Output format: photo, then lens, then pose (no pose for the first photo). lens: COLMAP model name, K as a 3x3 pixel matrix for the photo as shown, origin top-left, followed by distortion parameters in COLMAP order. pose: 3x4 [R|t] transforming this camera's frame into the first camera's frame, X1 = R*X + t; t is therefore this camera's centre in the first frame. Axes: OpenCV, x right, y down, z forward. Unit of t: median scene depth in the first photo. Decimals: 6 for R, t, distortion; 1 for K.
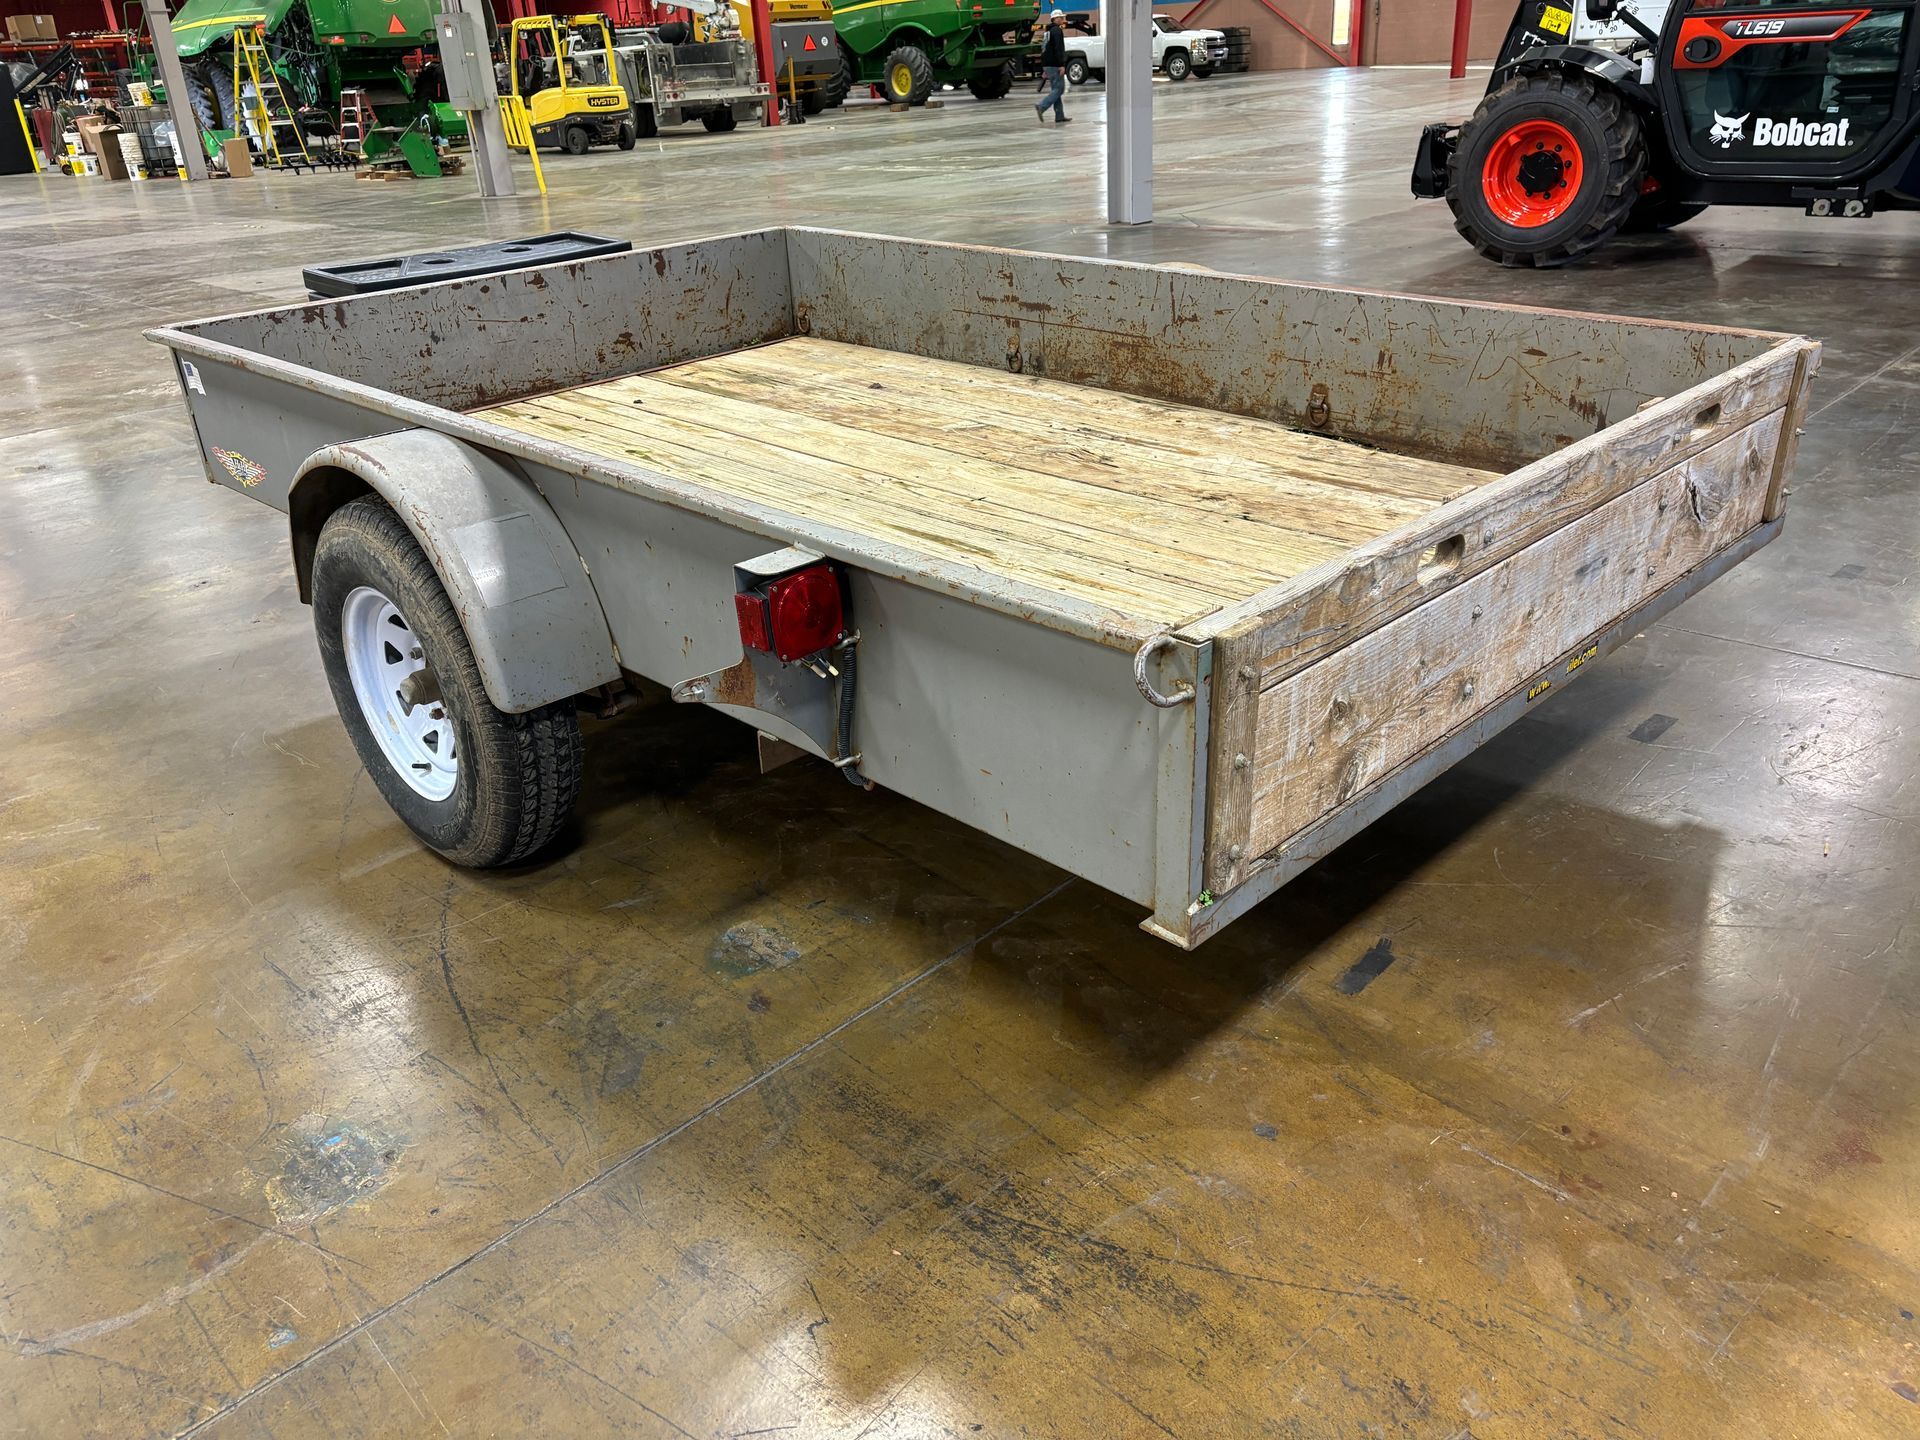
lens RADIAL K [[1456.3, 0, 963.4], [0, 1456.3, 720.4], [0, 0, 1]] dist [0.038371, -0.036600]
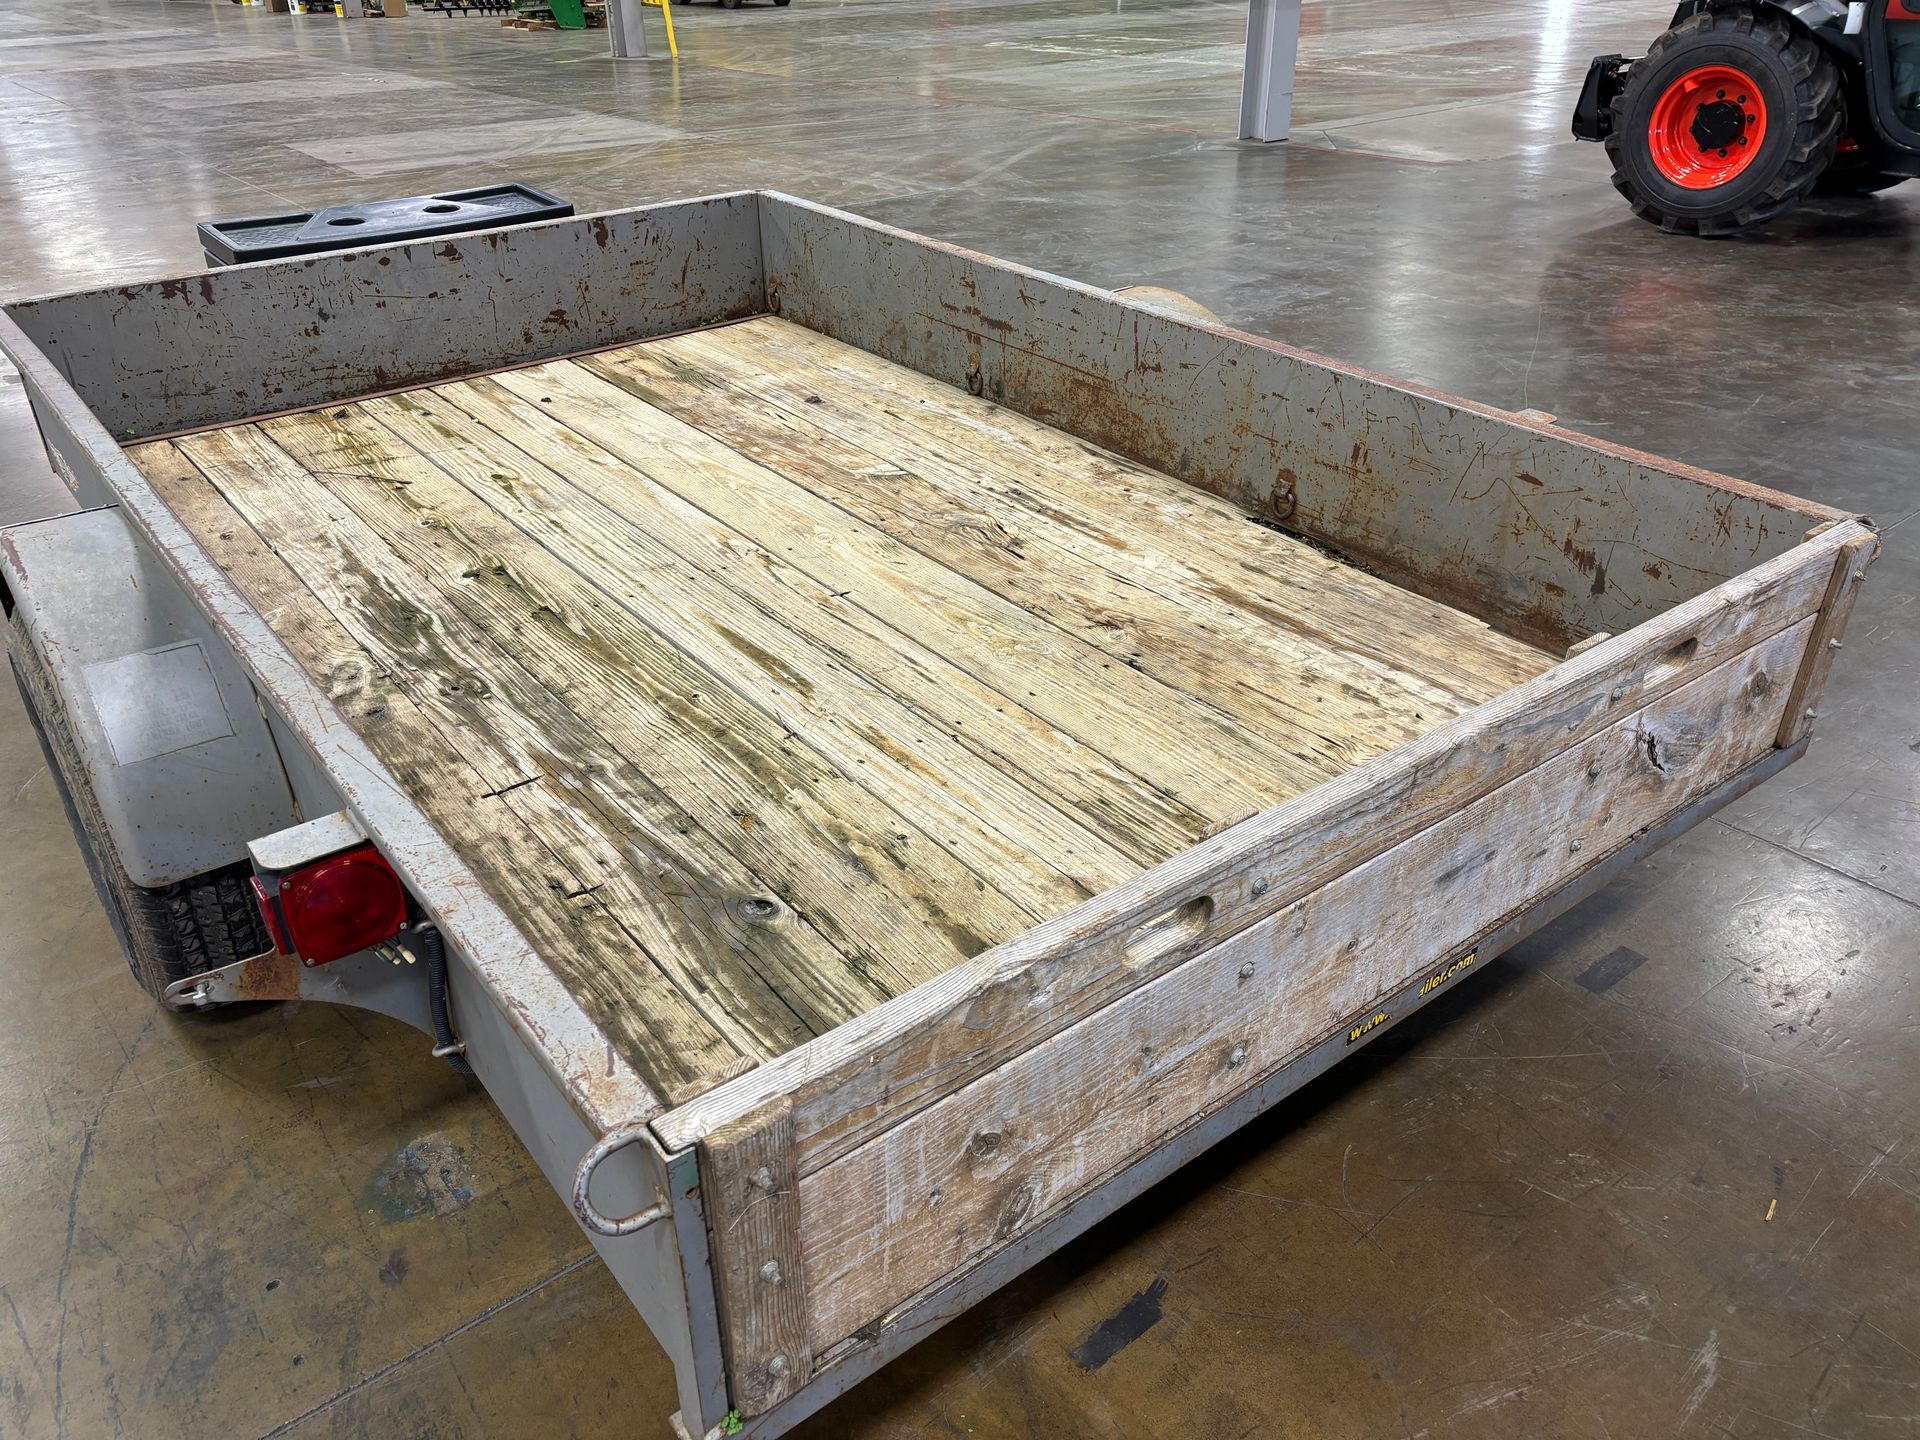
lens RADIAL K [[1453.9, 0, 954.6], [0, 1453.9, 720.1], [0, 0, 1]] dist [0.042972, -0.039467]
pose [[0.990558, 0.097016, -0.096865, 0.139857], [-0.088402, 0.992048, 0.089588, -0.135759], [0.104787, -0.080179, 0.991257, 0.135919]]
